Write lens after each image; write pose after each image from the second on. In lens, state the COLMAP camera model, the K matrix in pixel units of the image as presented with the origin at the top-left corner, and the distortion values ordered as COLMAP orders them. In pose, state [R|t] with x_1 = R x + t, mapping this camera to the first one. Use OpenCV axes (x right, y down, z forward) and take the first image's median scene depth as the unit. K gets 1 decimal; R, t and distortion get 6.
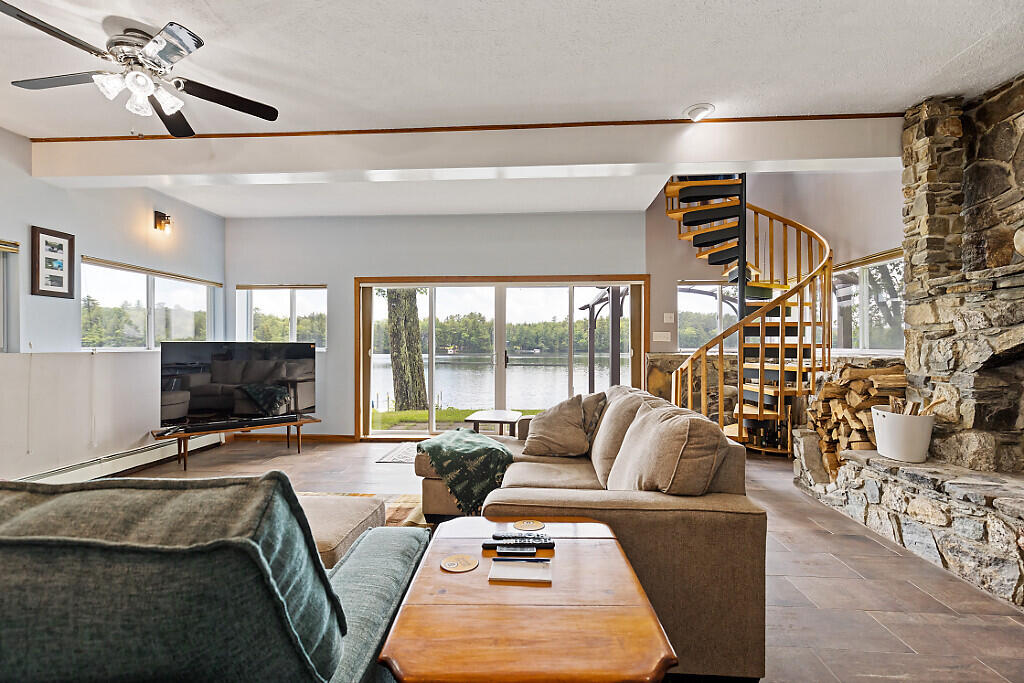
lens RADIAL K [[468.9, 0, 510.5], [0, 468.9, 335.8], [0, 0, 1]] dist [-0.000523, -0.000452]
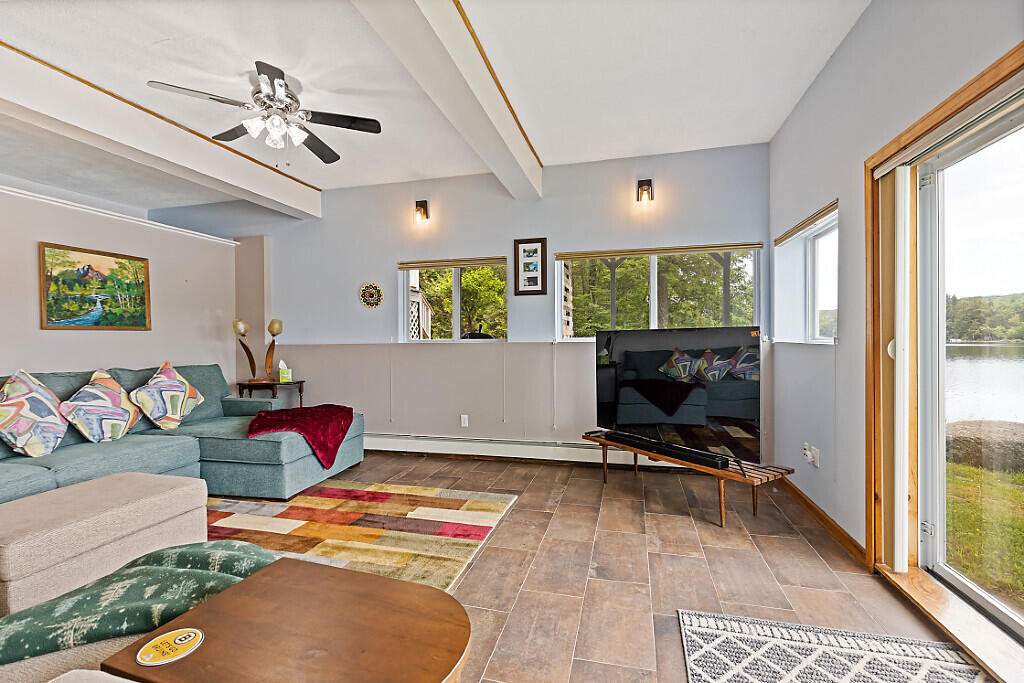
lens RADIAL K [[466.6, 0, 508.9], [0, 466.6, 344.1], [0, 0, 1]] dist [0.000398, -0.000380]
pose [[-0.211791, 0.014385, -0.977209, 0.182525], [0.030258, 0.999509, 0.008155, 0.028448], [0.976847, -0.027841, -0.212122, 1.171879]]
